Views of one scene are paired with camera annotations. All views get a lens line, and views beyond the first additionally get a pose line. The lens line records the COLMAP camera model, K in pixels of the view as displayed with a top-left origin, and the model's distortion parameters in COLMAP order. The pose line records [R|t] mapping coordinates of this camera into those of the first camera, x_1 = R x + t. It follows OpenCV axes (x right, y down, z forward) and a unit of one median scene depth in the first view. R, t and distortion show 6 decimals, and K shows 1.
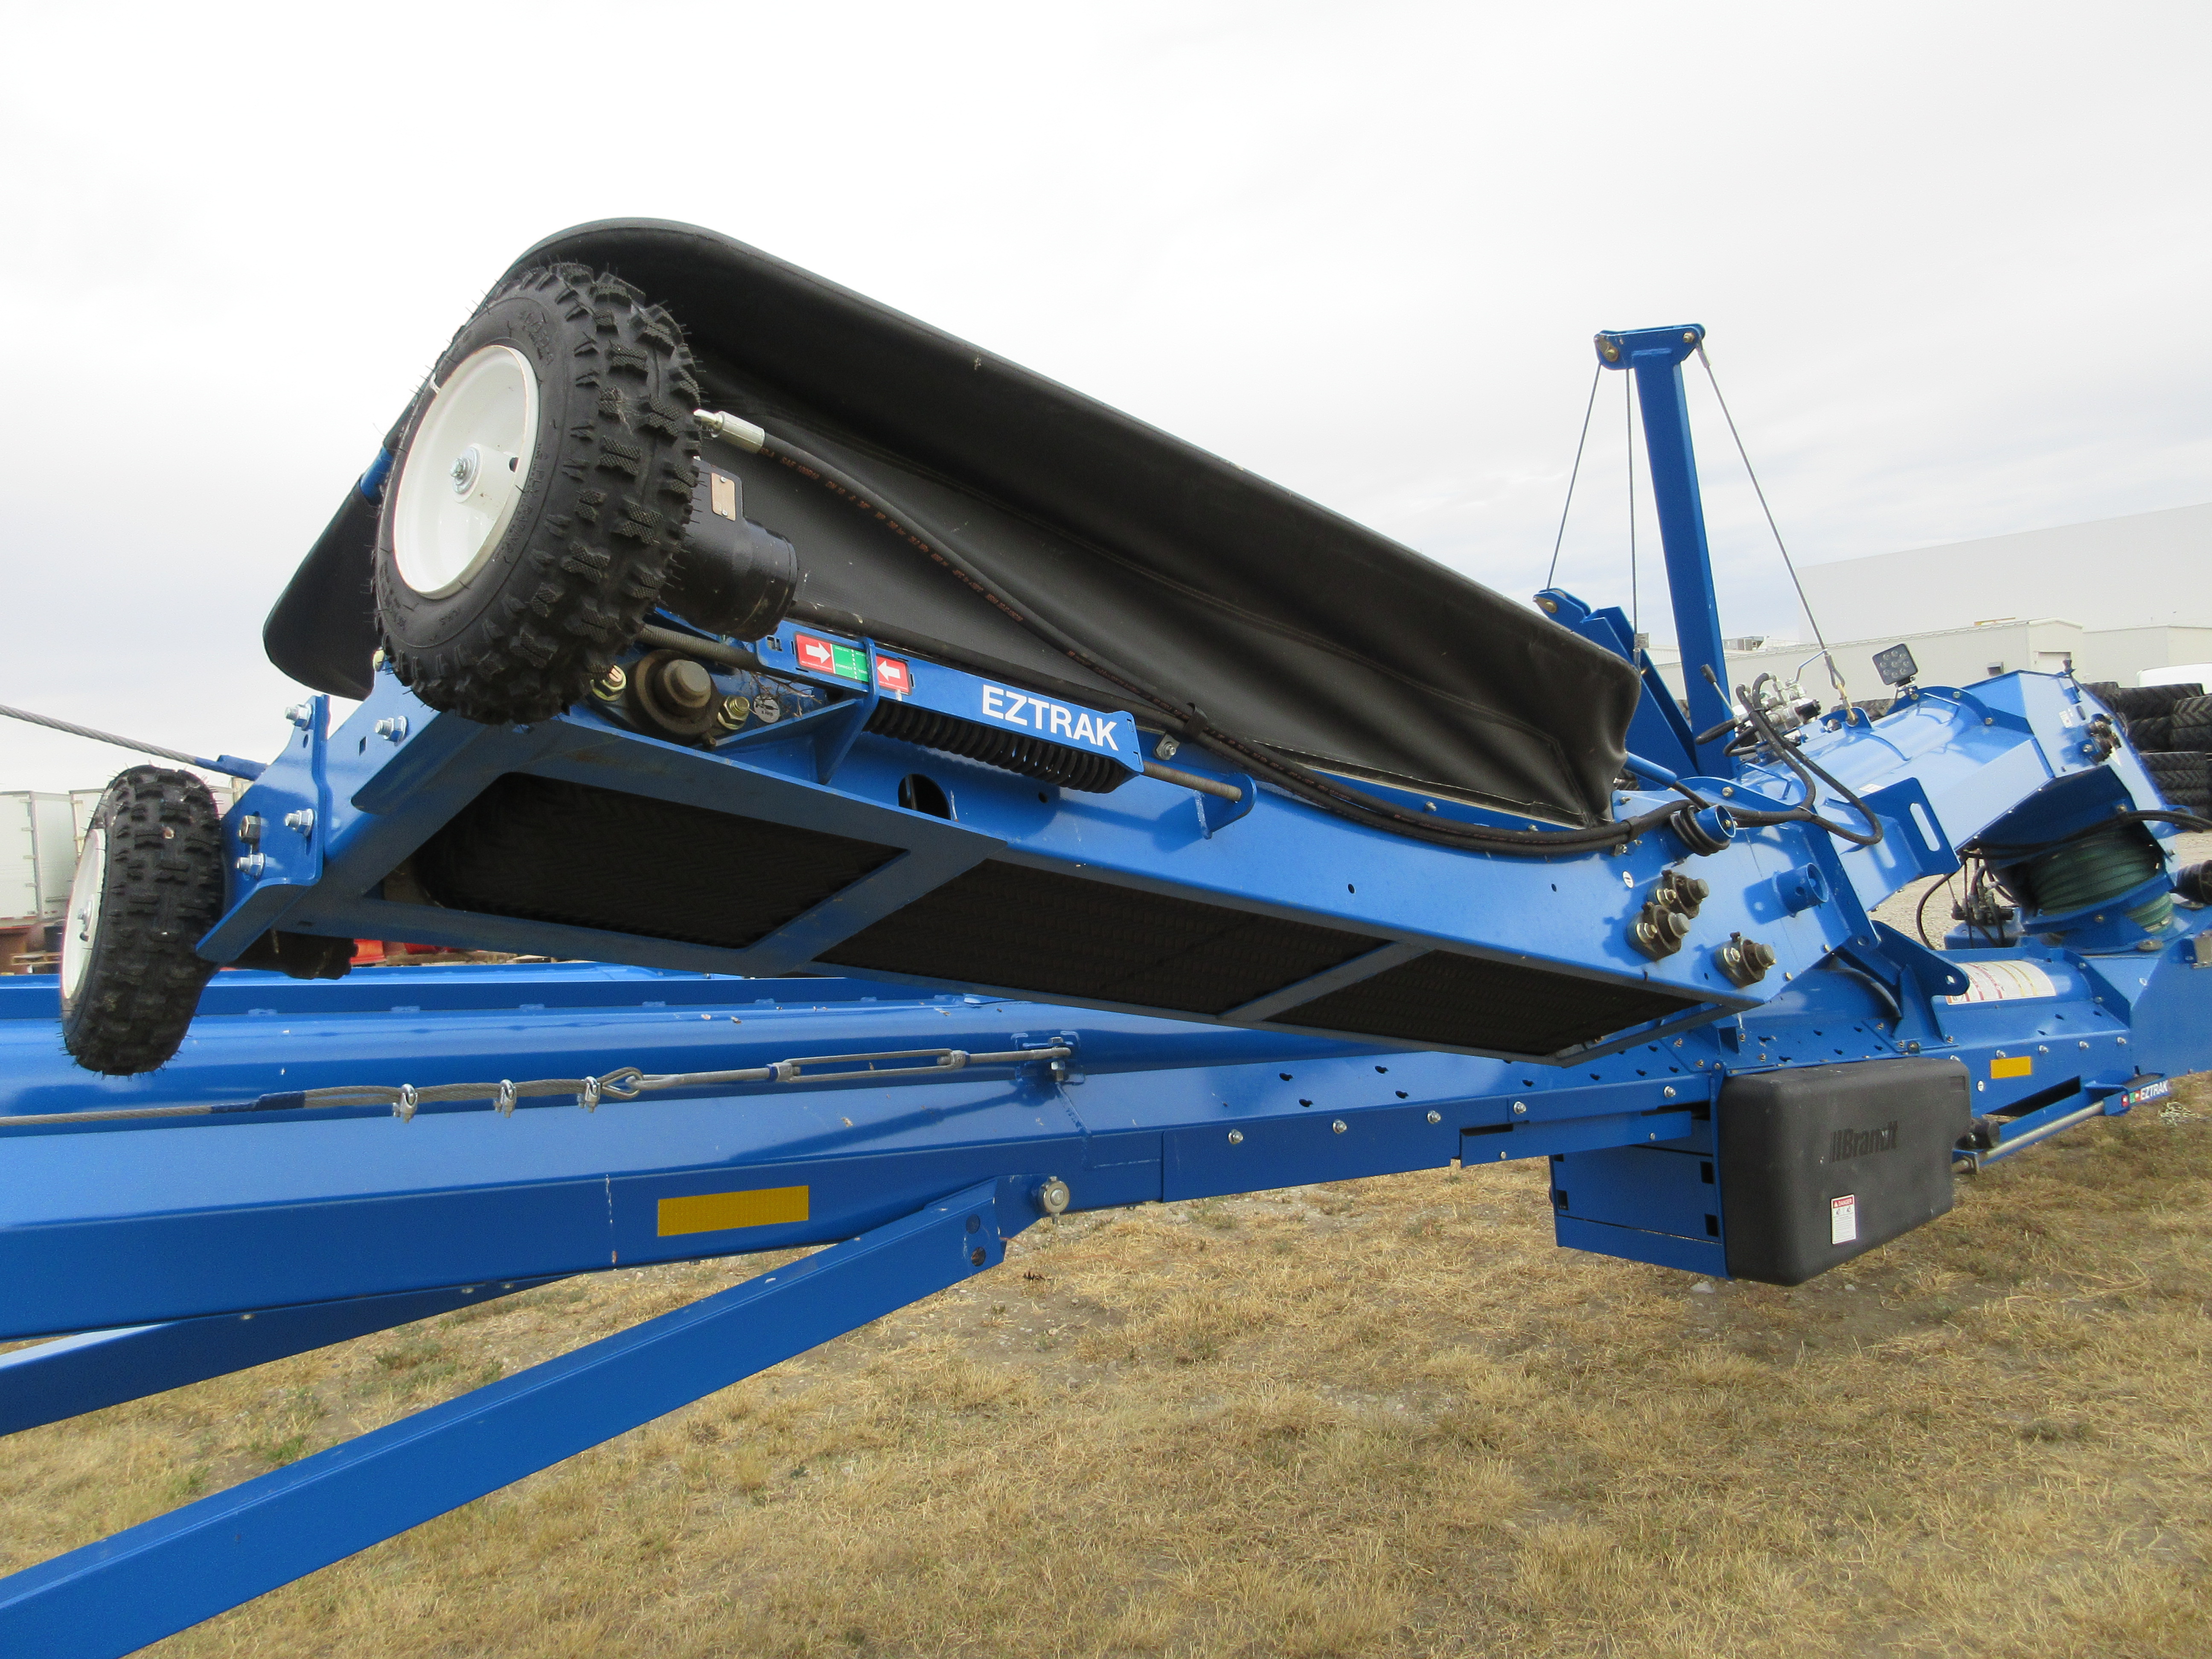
lens RADIAL K [[1637.0, 0, 1106.0], [0, 1637.0, 829.5], [0, 0, 1]] dist [0.014571, 0.001362]
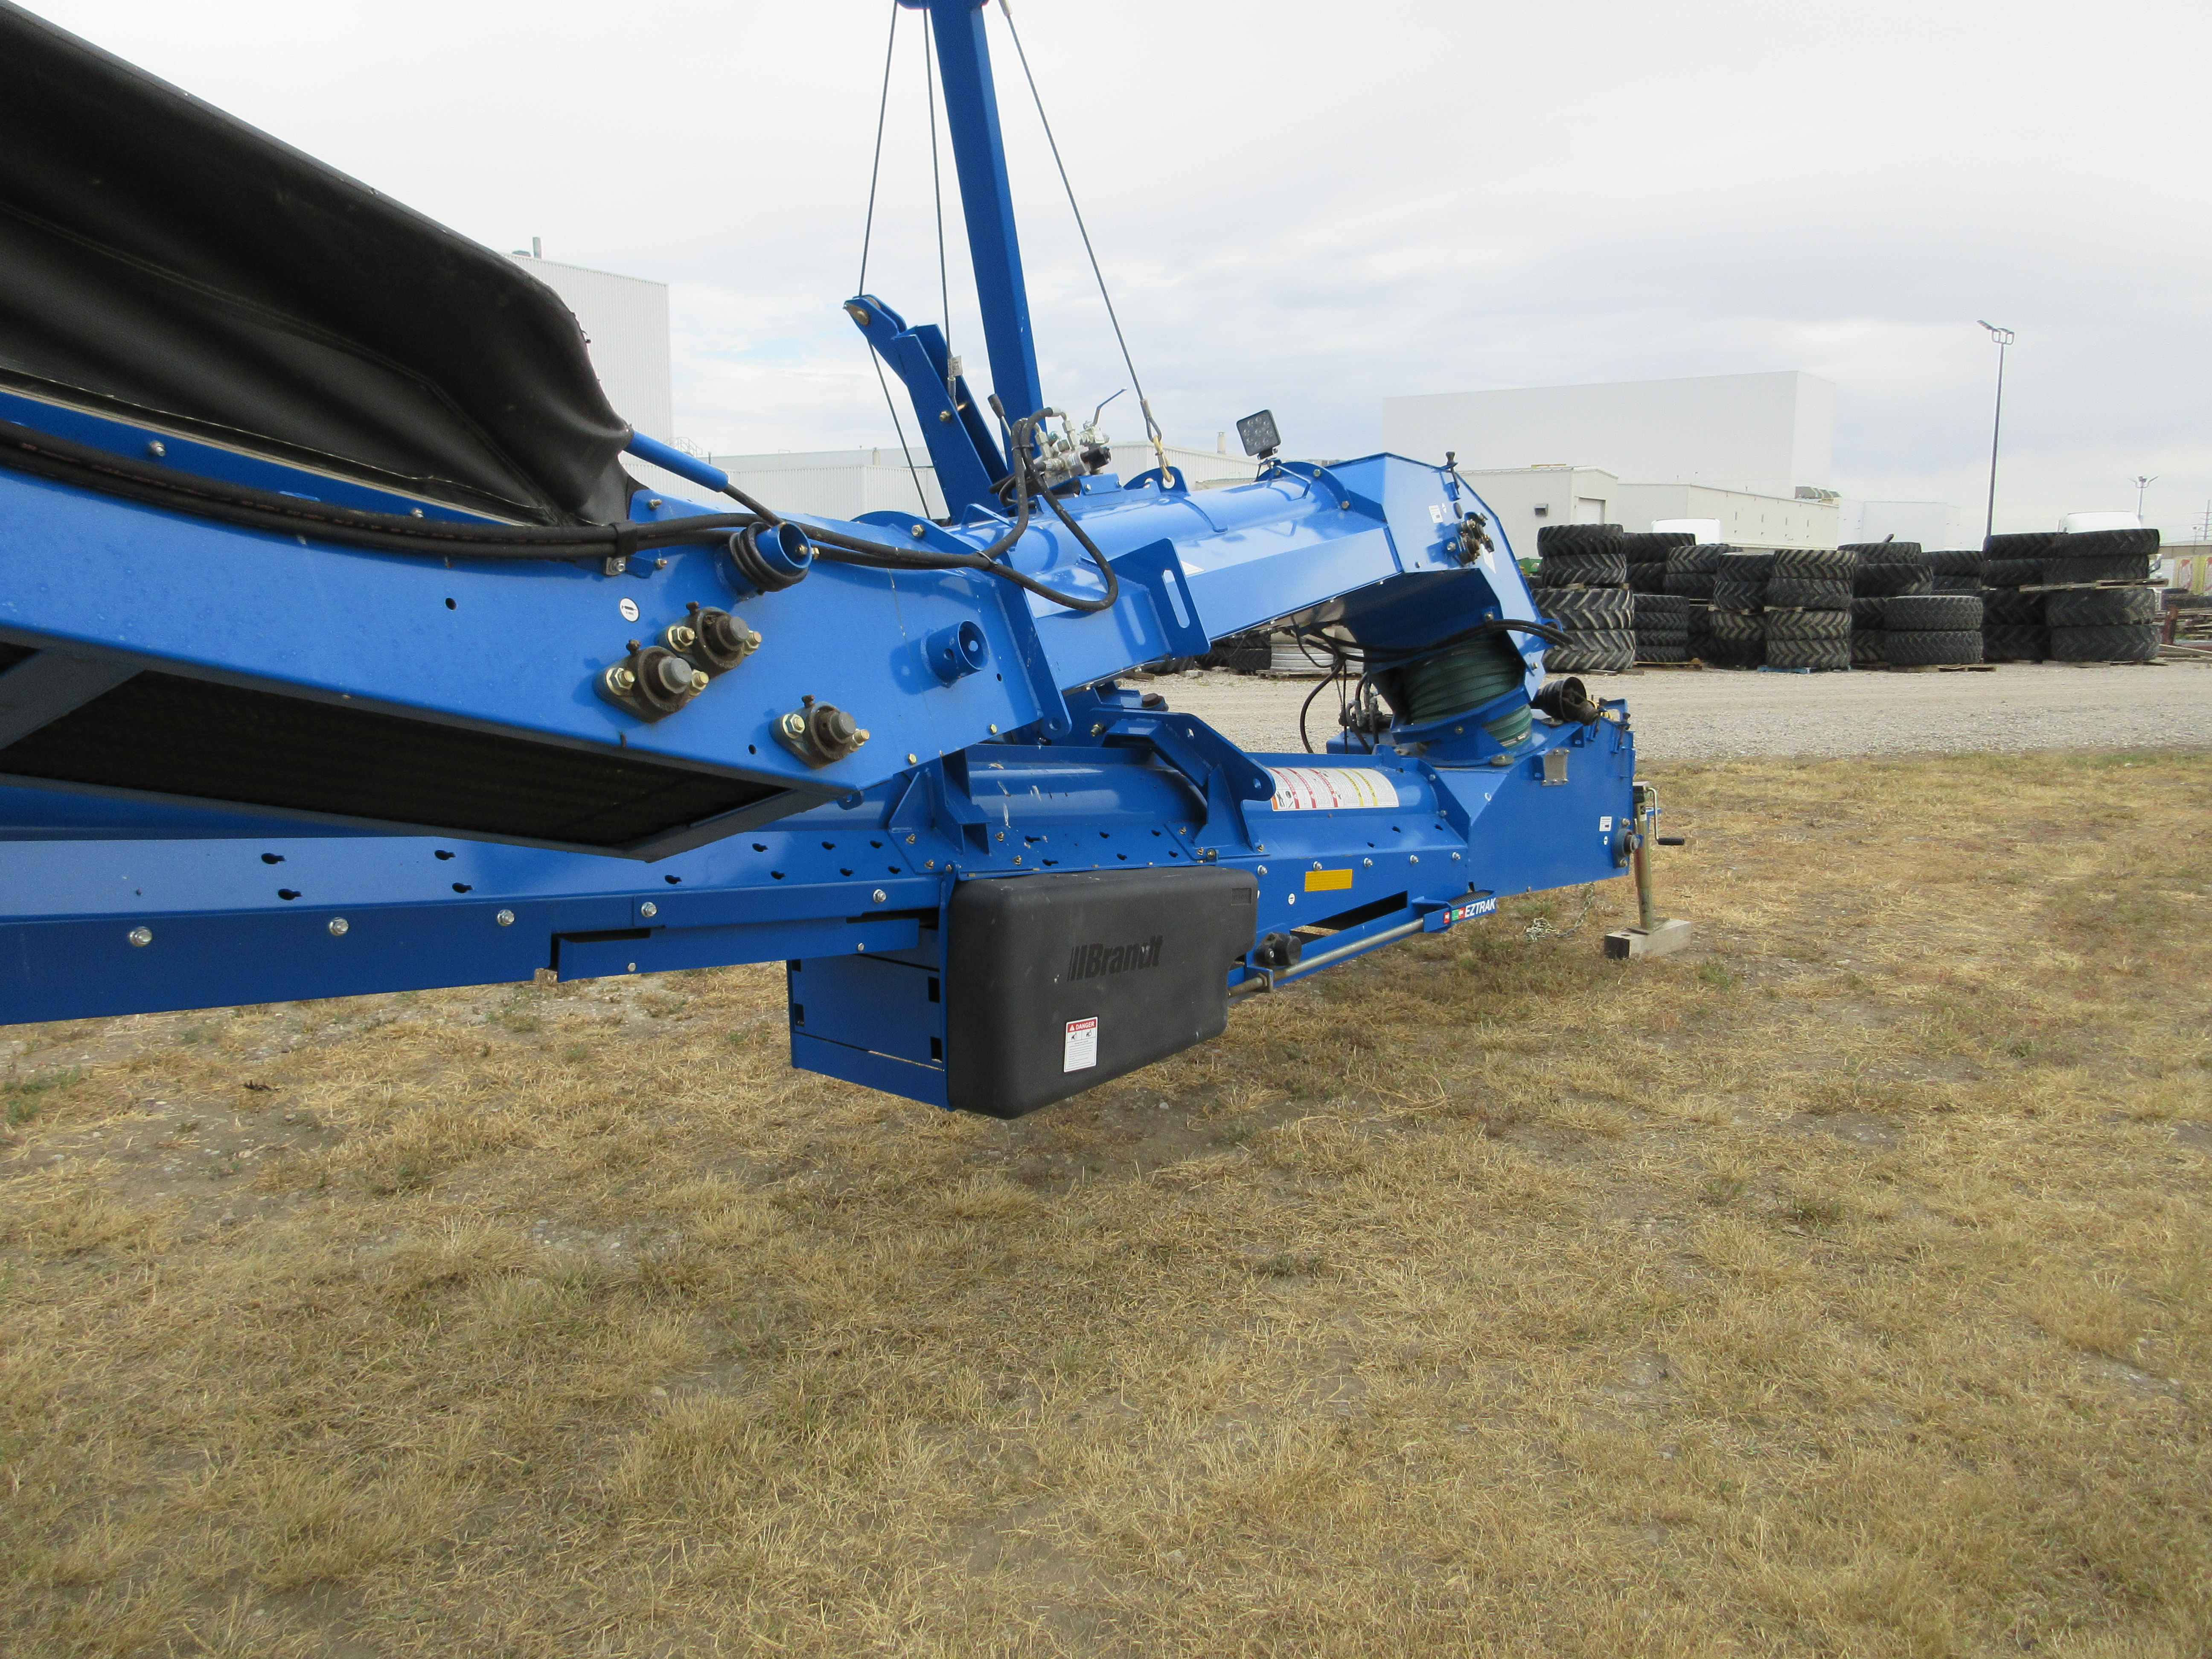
lens RADIAL K [[1618.8, 0, 1103.0], [0, 1618.8, 811.1], [0, 0, 1]] dist [-0.000856, -0.003676]
pose [[0.972310, 0.044529, 0.229412, 0.206088], [-0.071180, 0.991464, 0.109237, 0.014061], [-0.222590, -0.122542, 0.967180, 0.139115]]
